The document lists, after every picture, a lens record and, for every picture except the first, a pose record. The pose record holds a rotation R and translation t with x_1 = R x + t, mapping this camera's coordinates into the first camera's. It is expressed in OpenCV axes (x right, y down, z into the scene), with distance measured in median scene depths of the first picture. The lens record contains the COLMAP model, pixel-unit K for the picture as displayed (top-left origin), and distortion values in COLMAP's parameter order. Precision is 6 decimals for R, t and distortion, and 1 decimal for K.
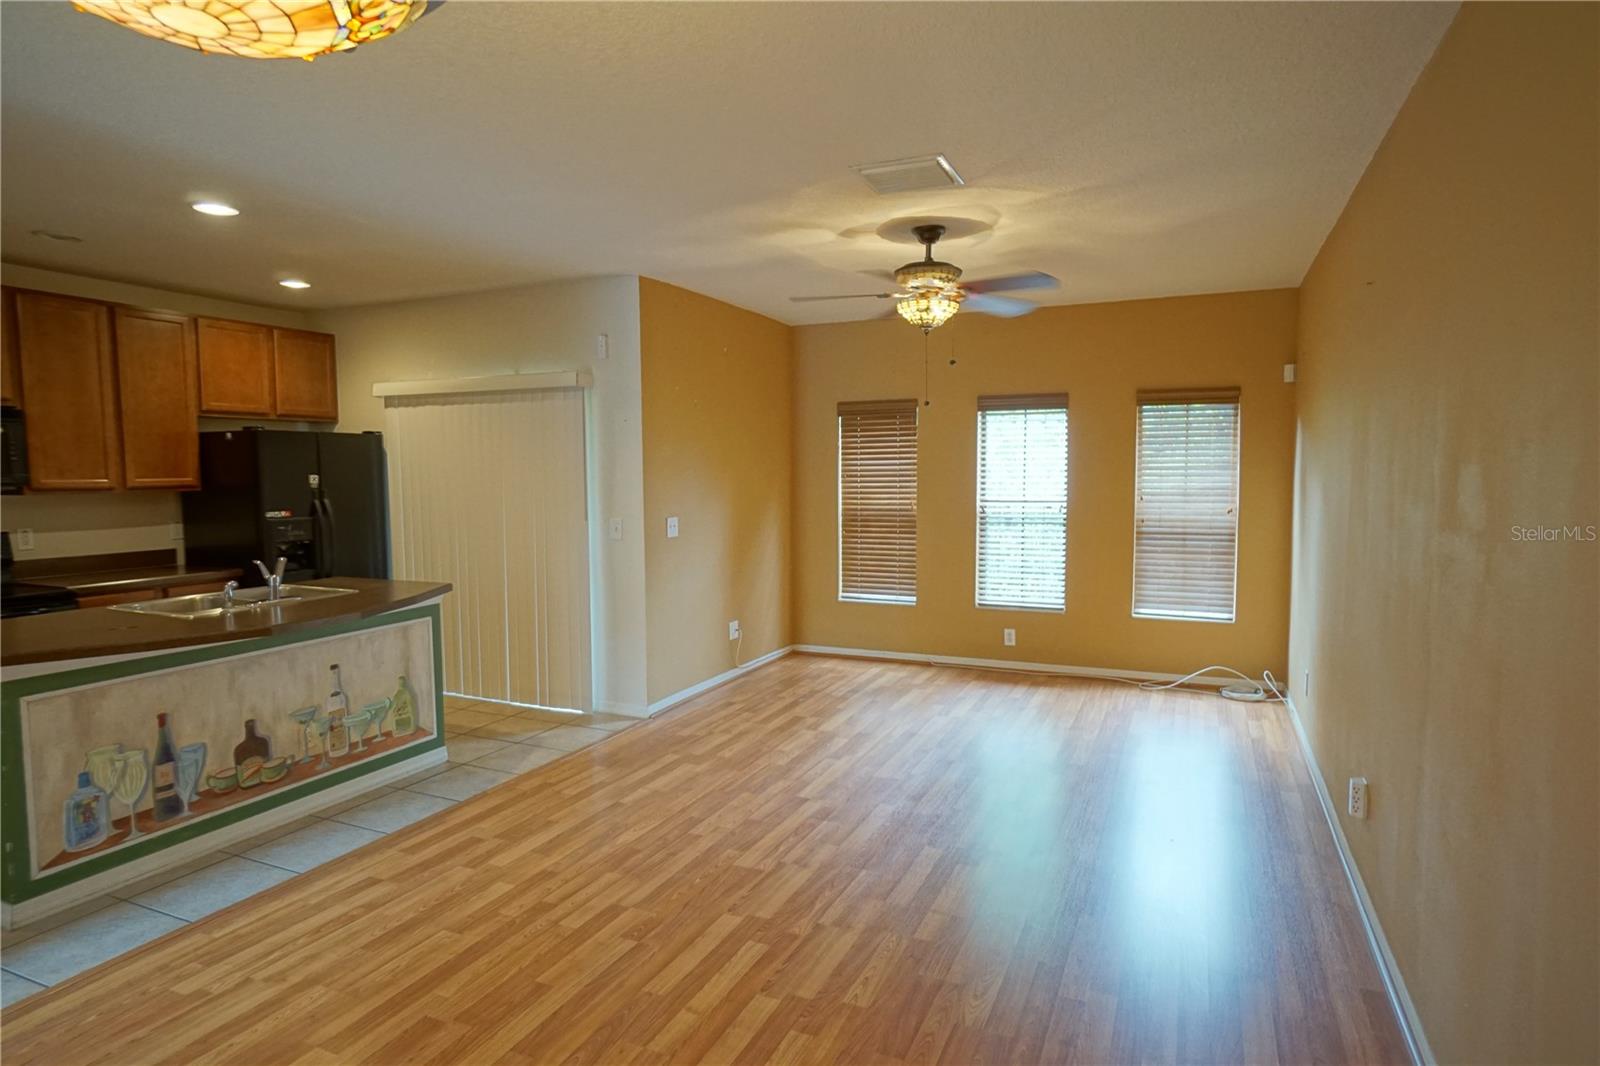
lens RADIAL K [[888.8, 0, 775.0], [0, 888.8, 537.4], [0, 0, 1]] dist [-0.023090, 0.023281]
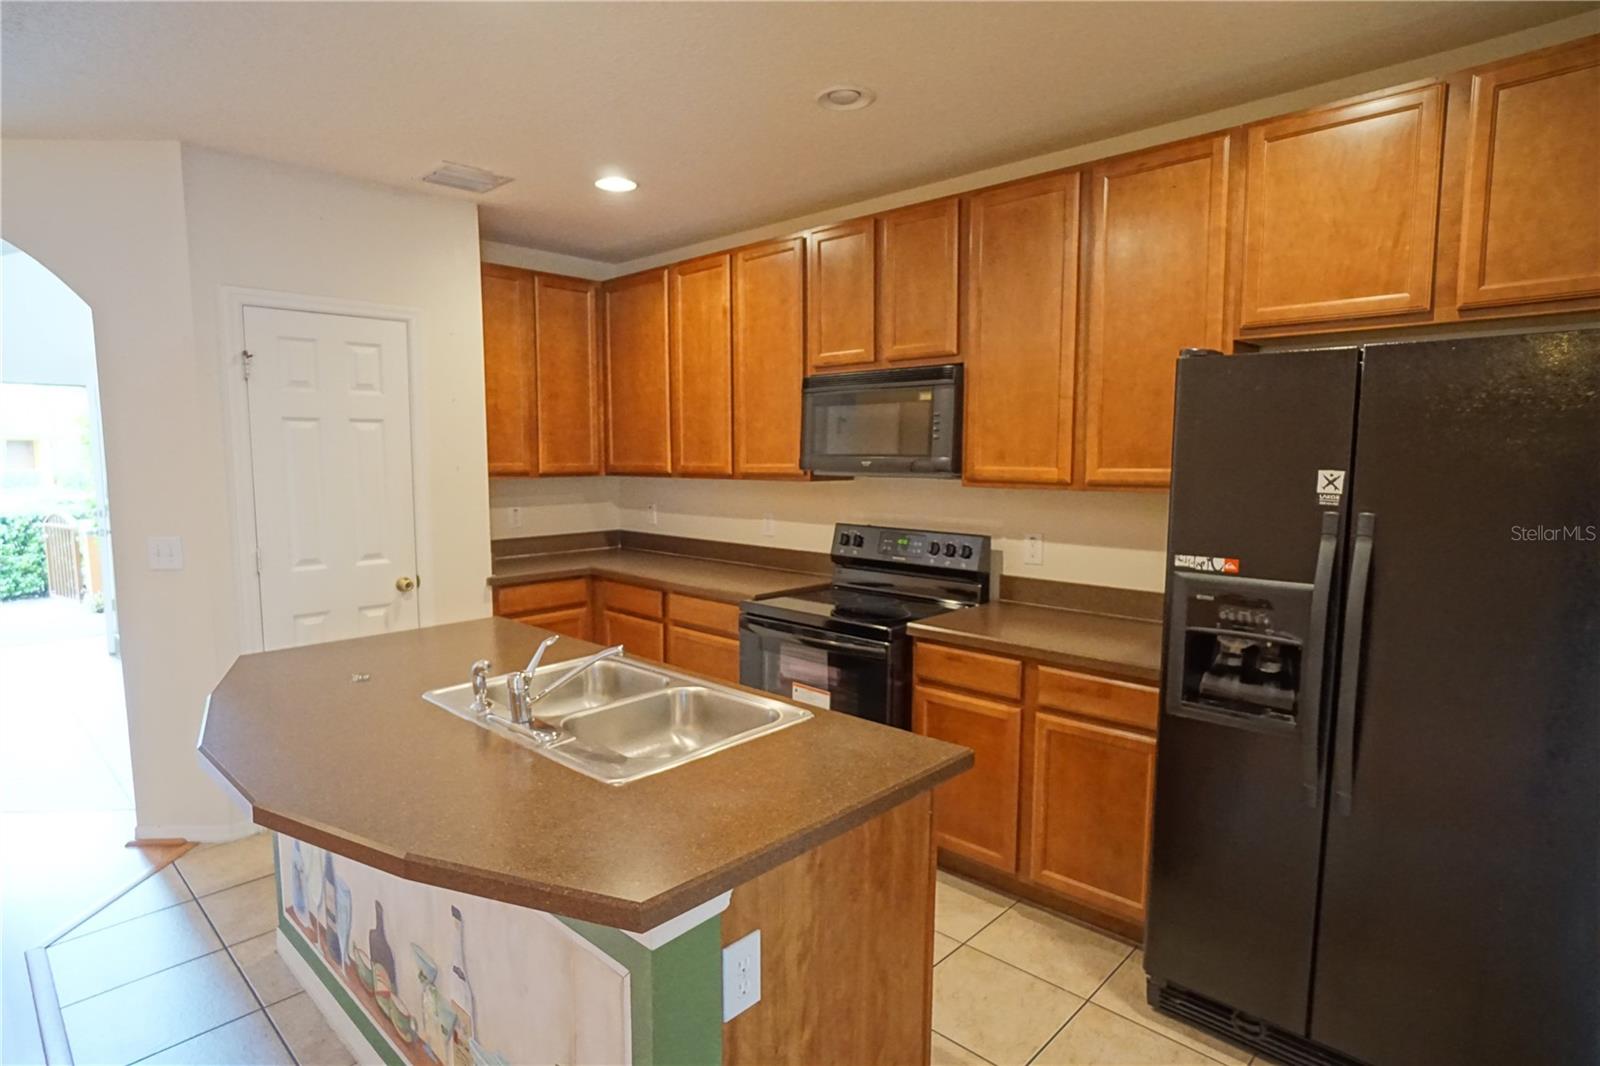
lens RADIAL K [[846.6, 0, 791.2], [0, 846.6, 536.4], [0, 0, 1]] dist [-0.015010, 0.001421]
pose [[-0.315197, 0.103129, -0.943406, -0.179813], [-0.069820, 0.988864, 0.131426, -0.103816], [0.946454, 0.107294, -0.304486, 1.270569]]
